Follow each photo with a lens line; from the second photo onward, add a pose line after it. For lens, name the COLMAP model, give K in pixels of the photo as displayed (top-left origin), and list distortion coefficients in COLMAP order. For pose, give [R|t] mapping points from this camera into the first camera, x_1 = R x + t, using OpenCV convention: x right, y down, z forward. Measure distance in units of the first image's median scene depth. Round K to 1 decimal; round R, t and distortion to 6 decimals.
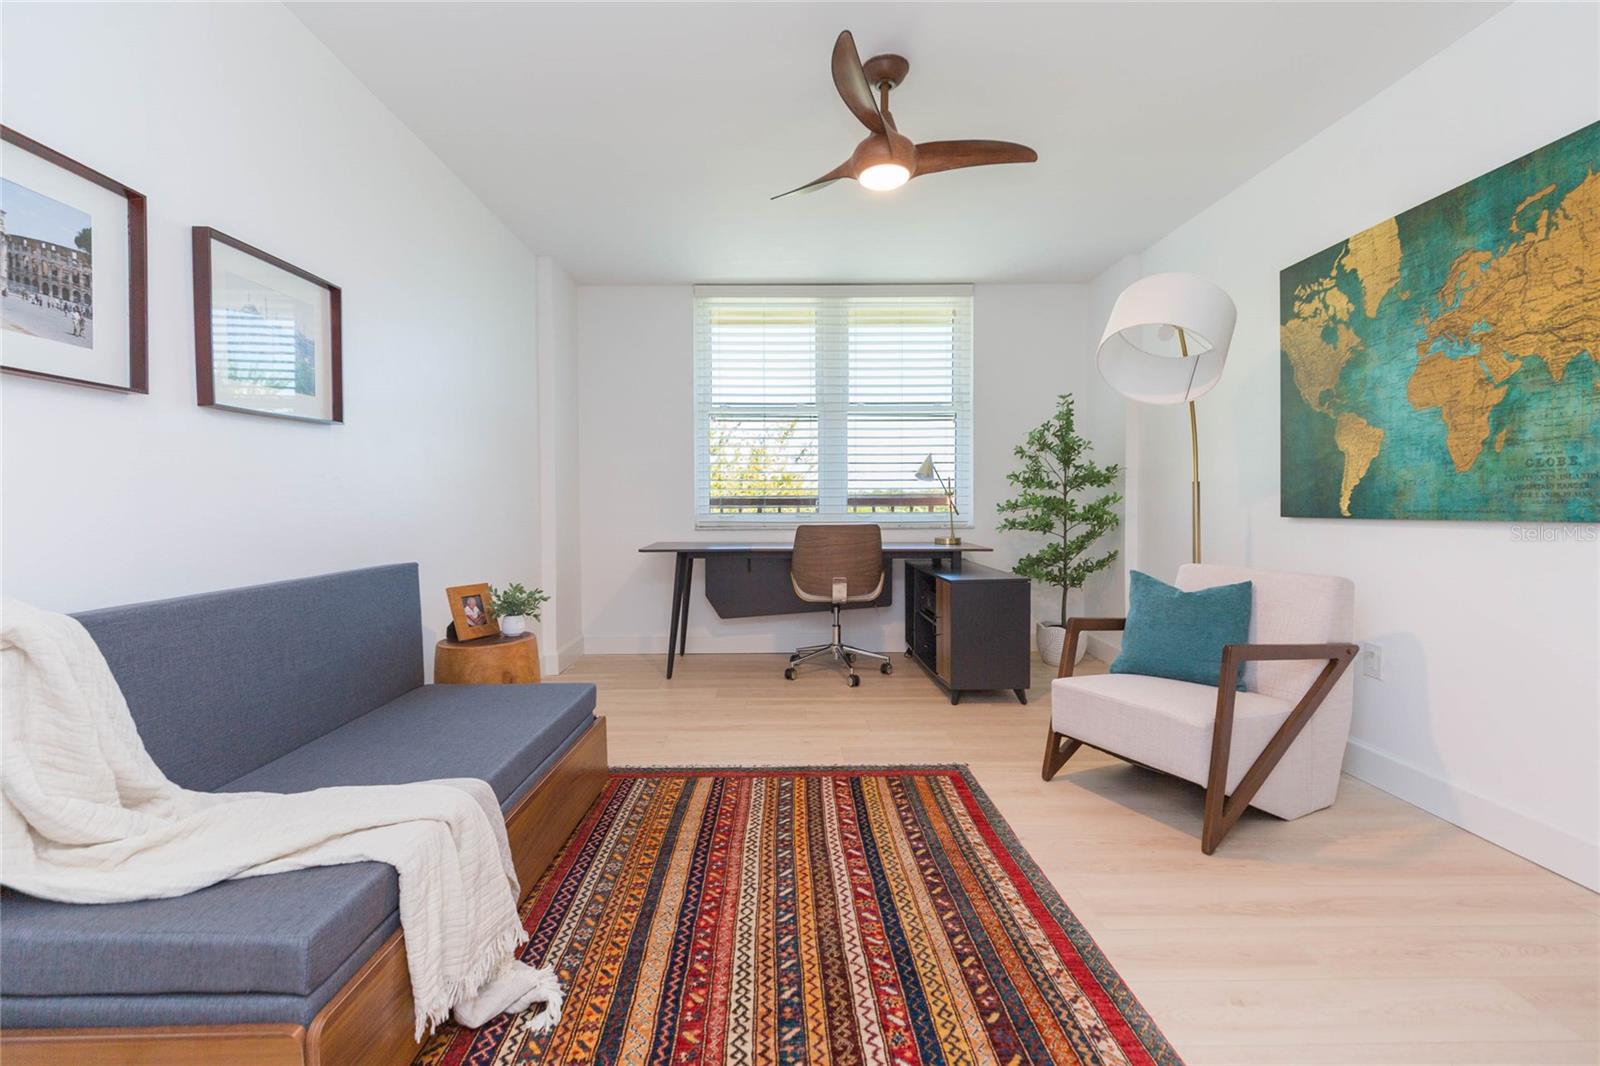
lens RADIAL K [[737.1, 0, 797.4], [0, 737.1, 512.4], [0, 0, 1]] dist [0.001035, 0.000000]
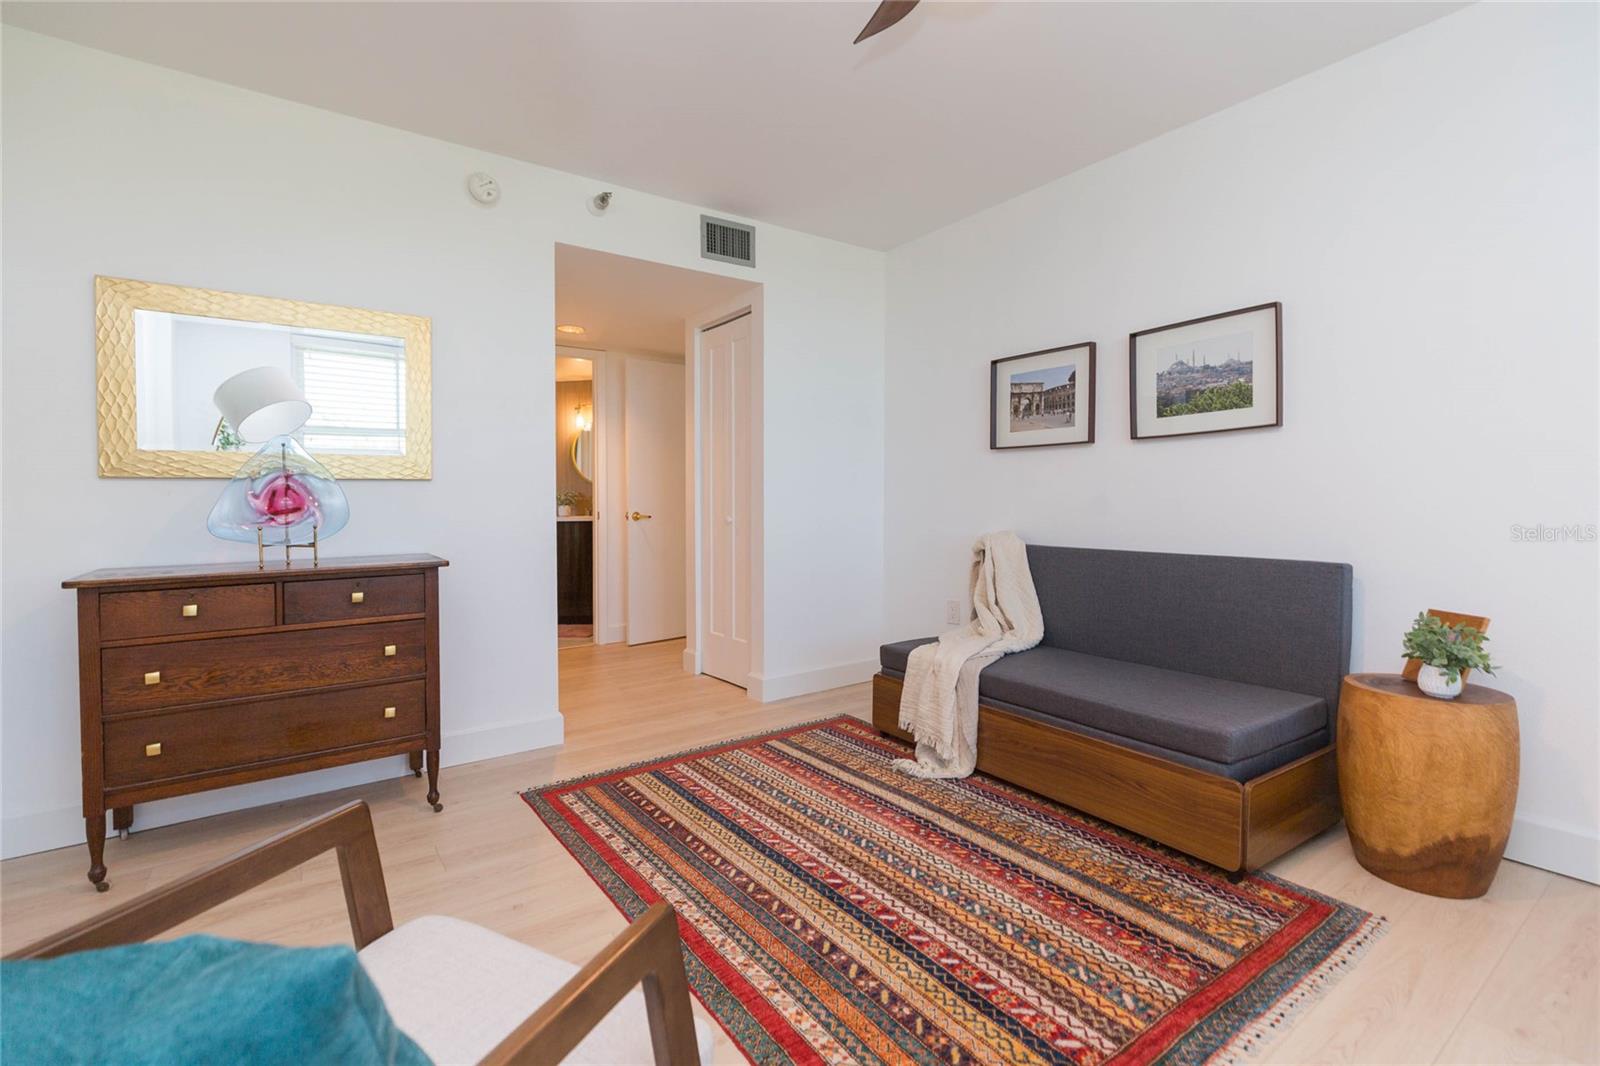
lens RADIAL K [[737.1, 0, 797.4], [0, 737.1, 512.4], [0, 0, 1]] dist [0.001035, 0.000000]
pose [[-0.836000, 0.025566, -0.548133, 0.710743], [0.008199, 0.999384, 0.034109, -0.044084], [0.548667, 0.024021, -0.835696, 1.880815]]
